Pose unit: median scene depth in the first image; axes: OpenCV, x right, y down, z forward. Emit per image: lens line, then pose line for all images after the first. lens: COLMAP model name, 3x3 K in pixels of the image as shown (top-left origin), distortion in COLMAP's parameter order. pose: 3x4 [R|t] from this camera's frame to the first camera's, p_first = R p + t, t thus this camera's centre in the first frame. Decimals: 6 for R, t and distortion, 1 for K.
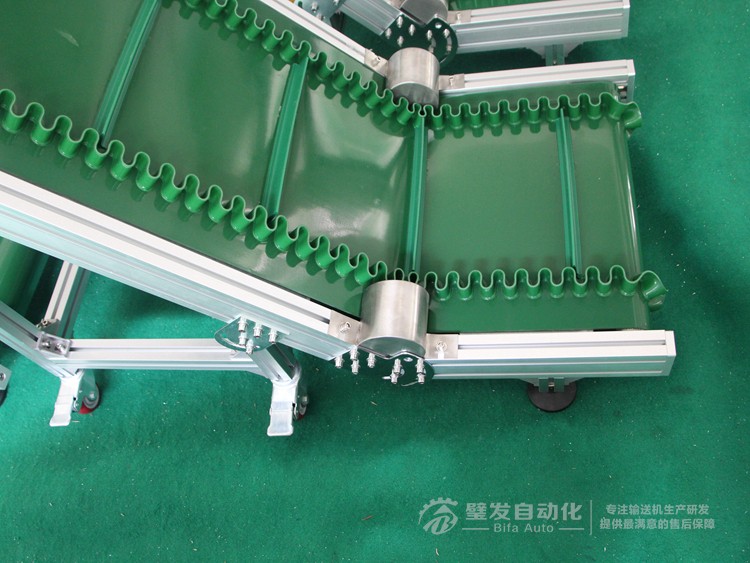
lens RADIAL K [[700.0, 0, 375.0], [0, 700.0, 281.5], [0, 0, 1]] dist [-0.183874, 0.160014]
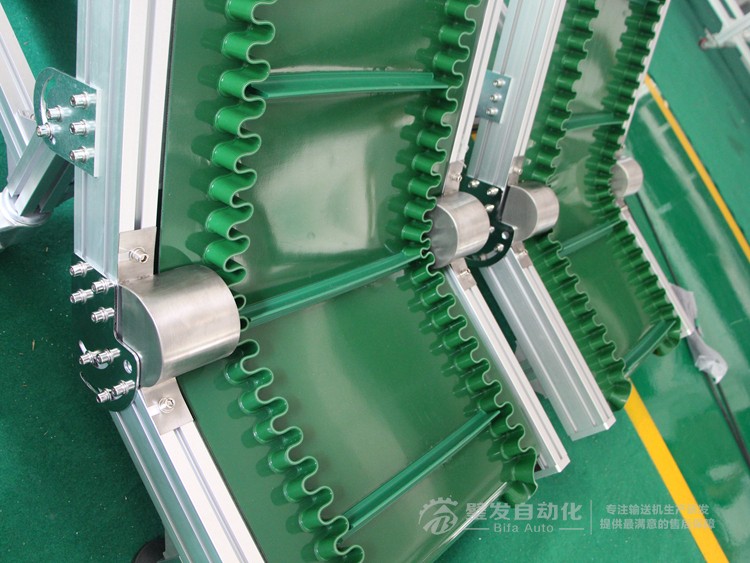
lens RADIAL K [[700.0, 0, 375.0], [0, 700.0, 281.5], [0, 0, 1]] dist [-0.183874, 0.160014]
pose [[0.364966, 0.924576, 0.109361, -0.010347], [-0.869754, 0.380495, -0.314246, 0.080068], [-0.332156, 0.019572, 0.943022, 0.321834]]
